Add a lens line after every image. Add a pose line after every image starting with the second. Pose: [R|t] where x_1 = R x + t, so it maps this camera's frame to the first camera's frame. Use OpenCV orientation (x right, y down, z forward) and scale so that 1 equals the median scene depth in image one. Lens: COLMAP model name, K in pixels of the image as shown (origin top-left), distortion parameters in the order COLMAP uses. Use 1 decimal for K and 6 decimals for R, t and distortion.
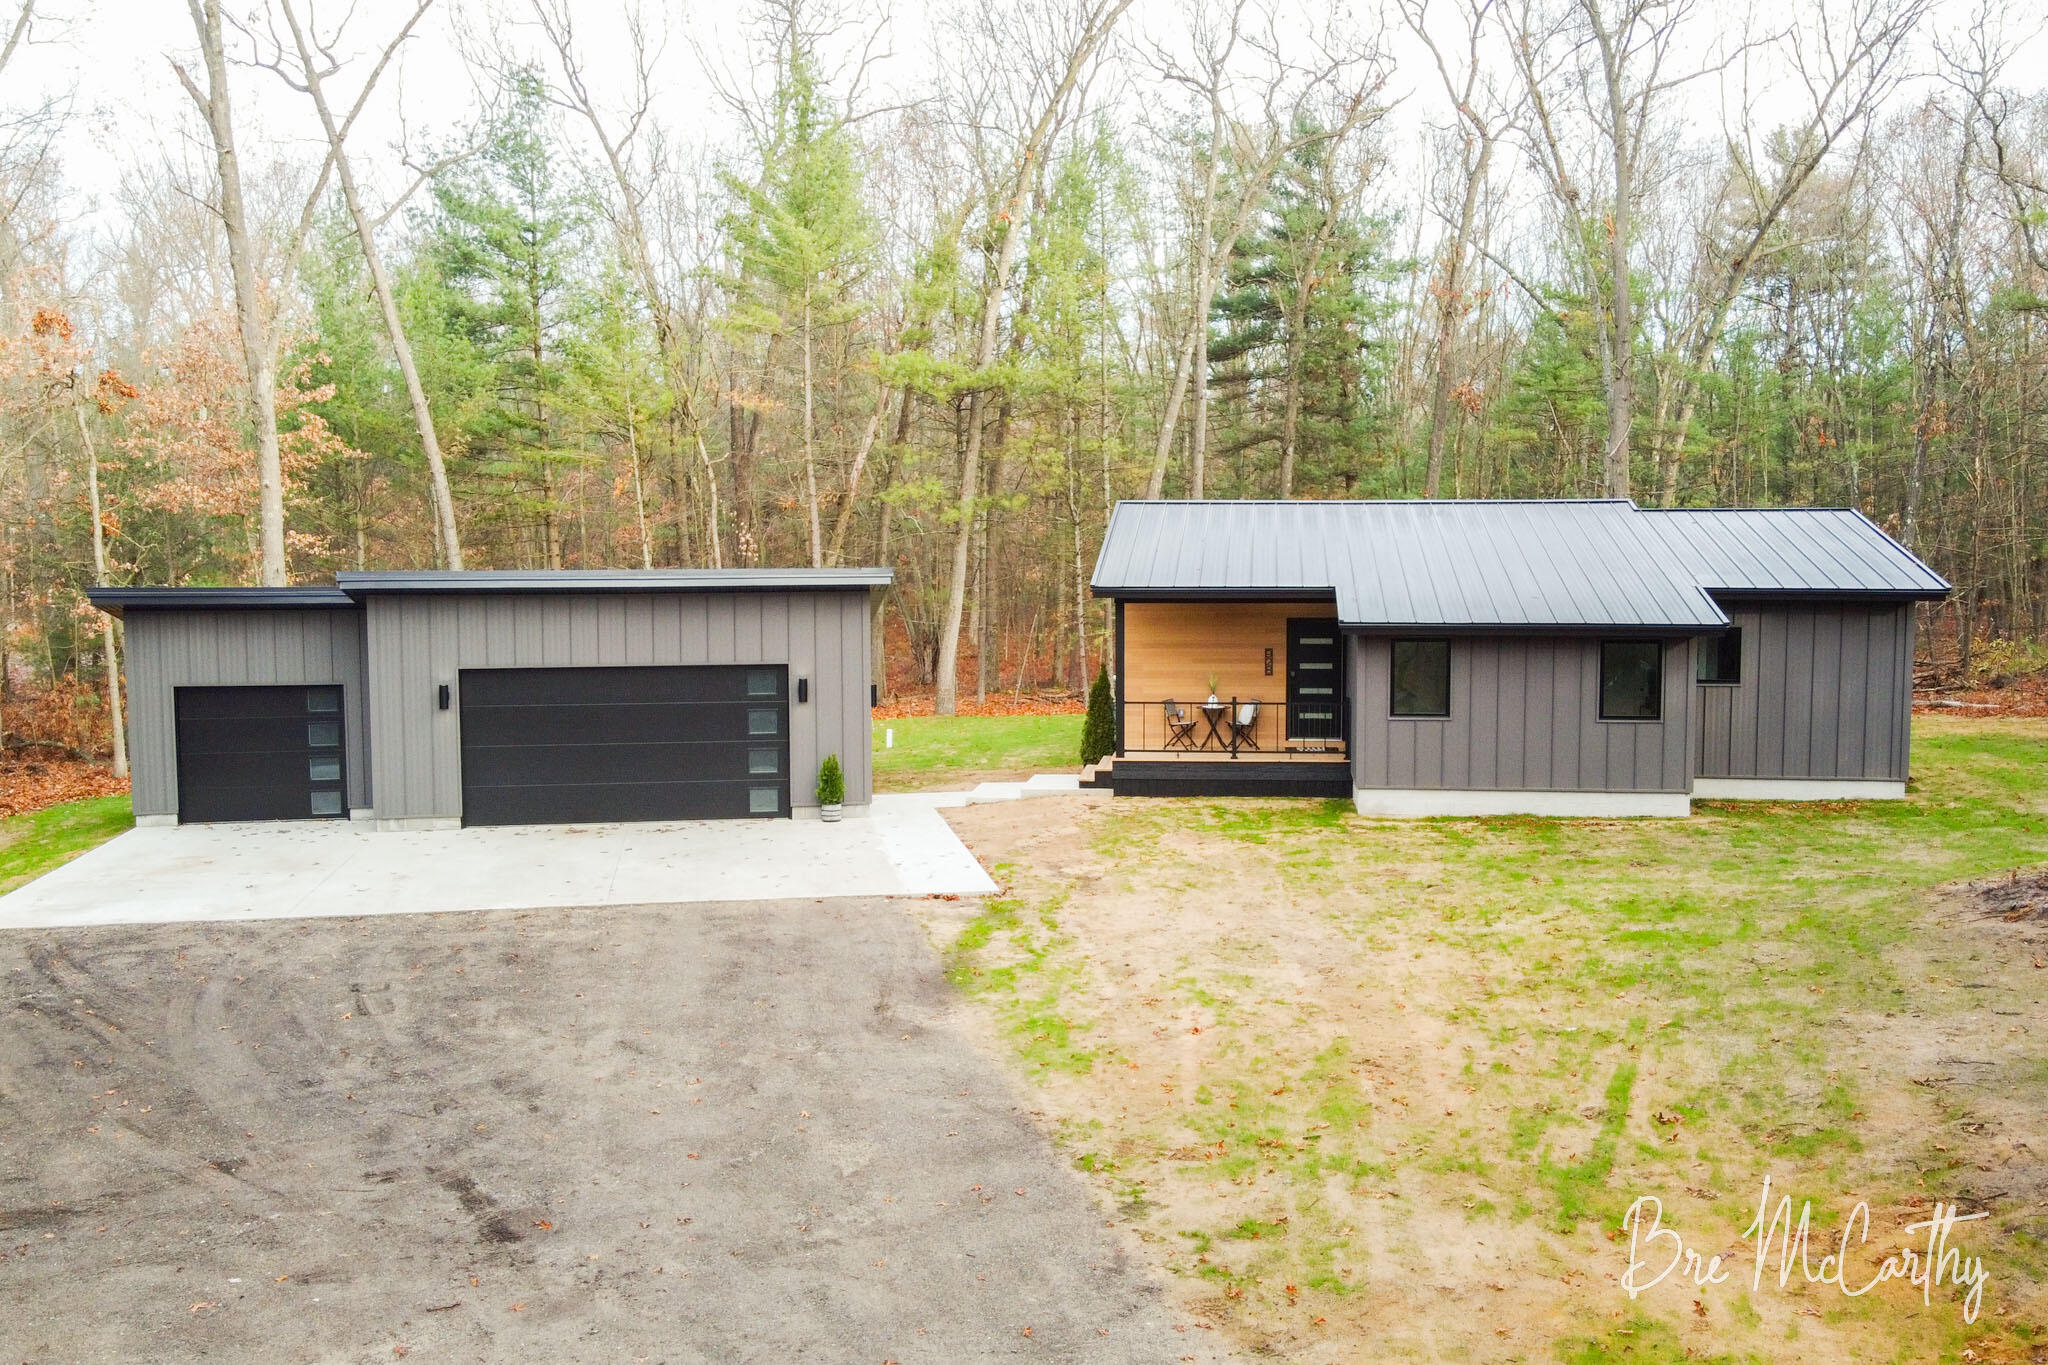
lens RADIAL K [[1436.3, 0, 1024.0], [0, 1436.3, 682.5], [0, 0, 1]] dist [0.001392, 0.004896]
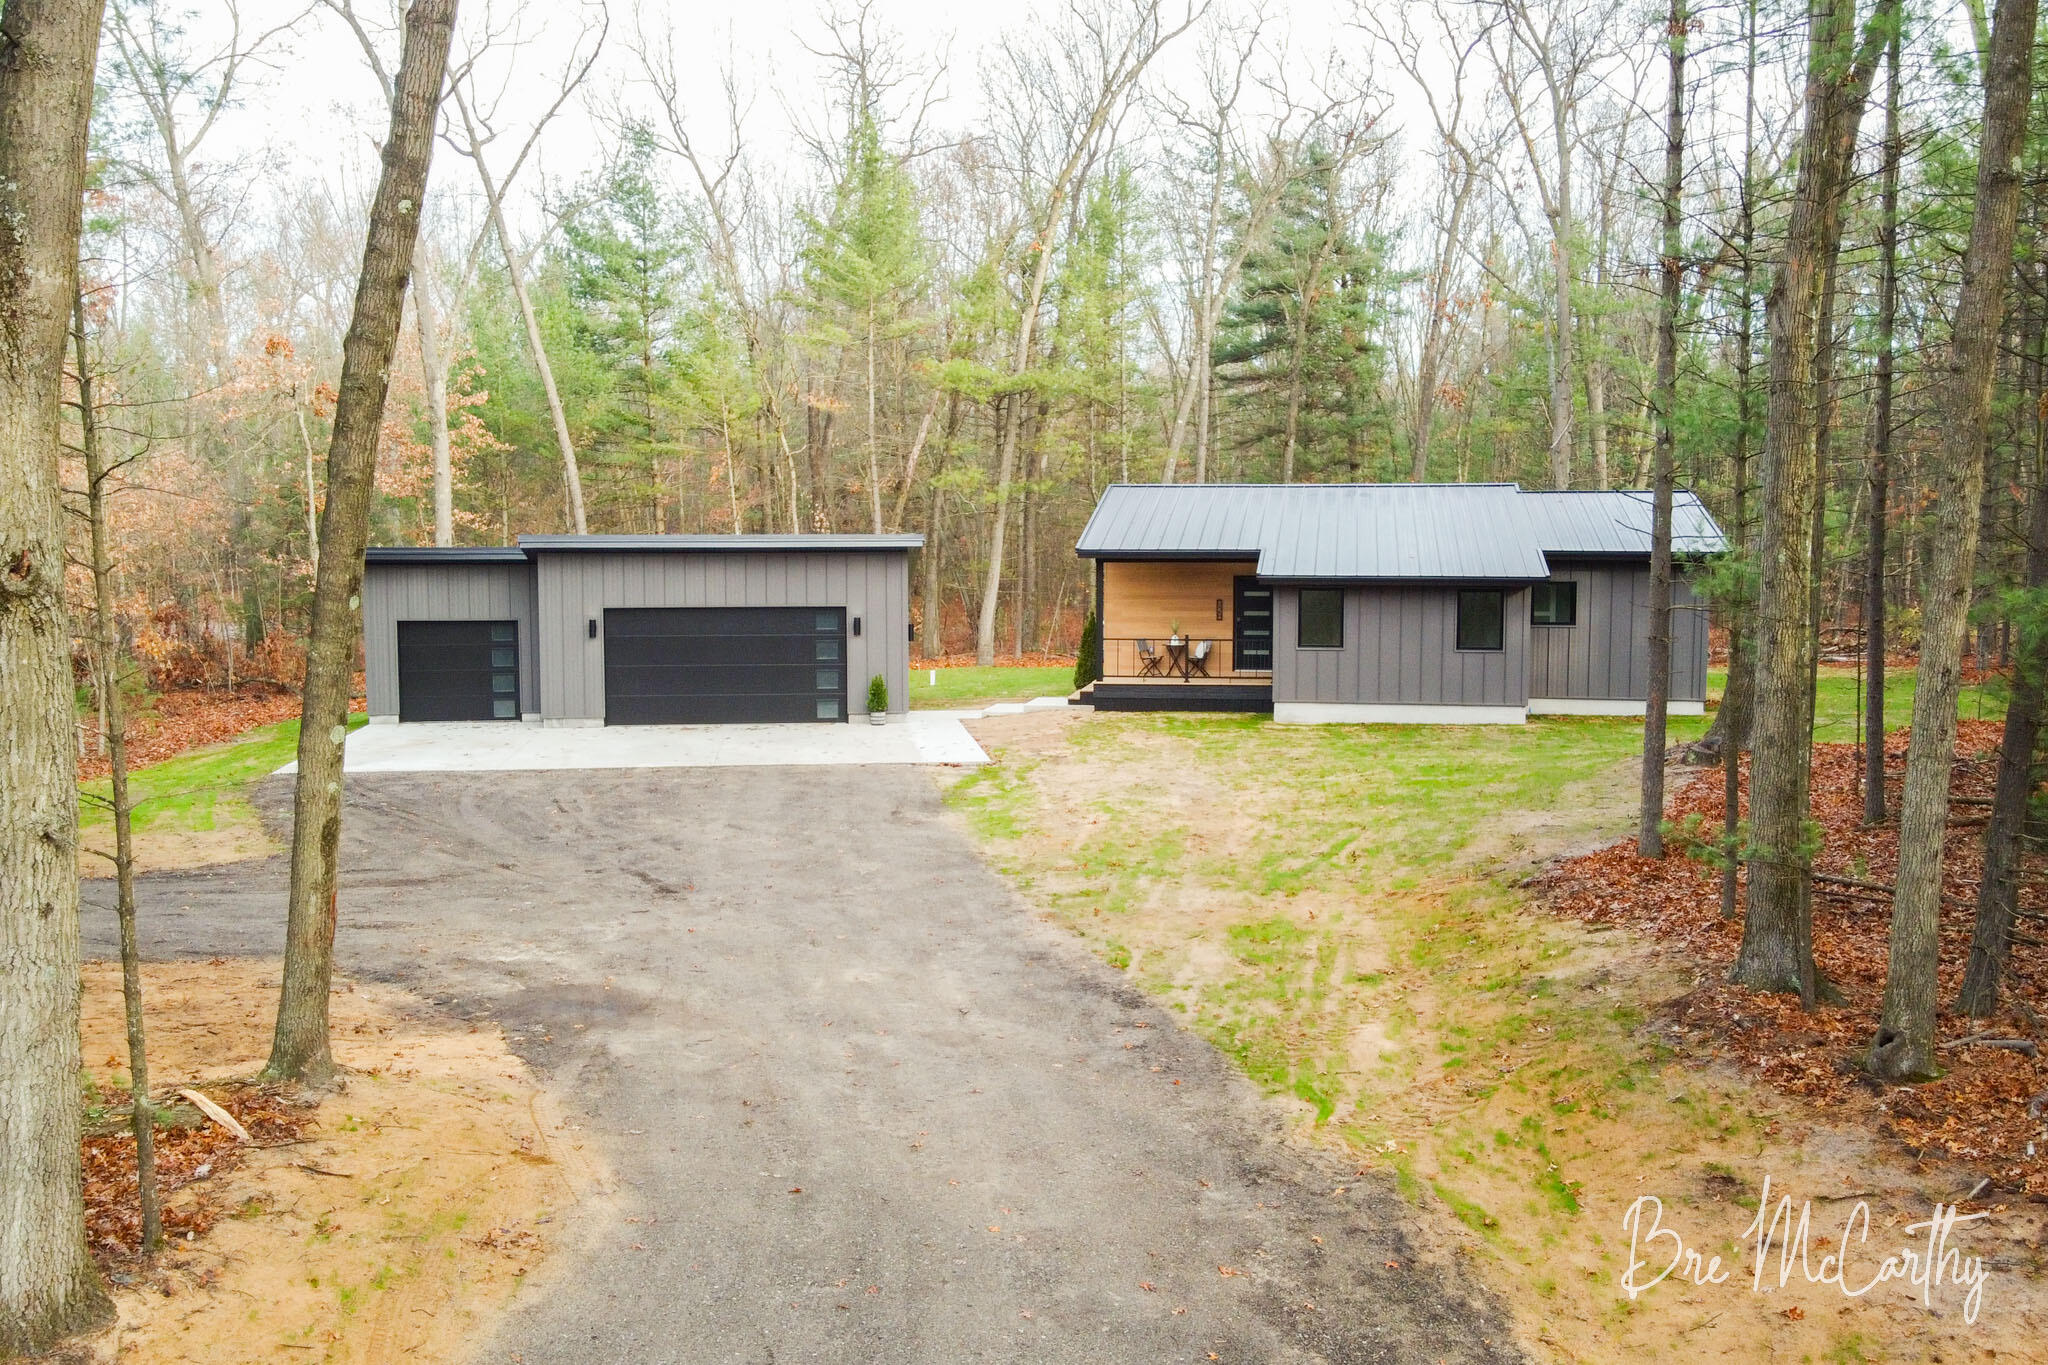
lens RADIAL K [[1371.0, 0, 1024.0], [0, 1371.0, 682.5], [0, 0, 1]] dist [0.000310, -0.000782]
pose [[0.998857, 0.007103, -0.047264, 0.053968], [-0.006417, 0.999872, 0.014647, 0.033566], [0.047362, -0.014327, 0.998775, -0.231476]]
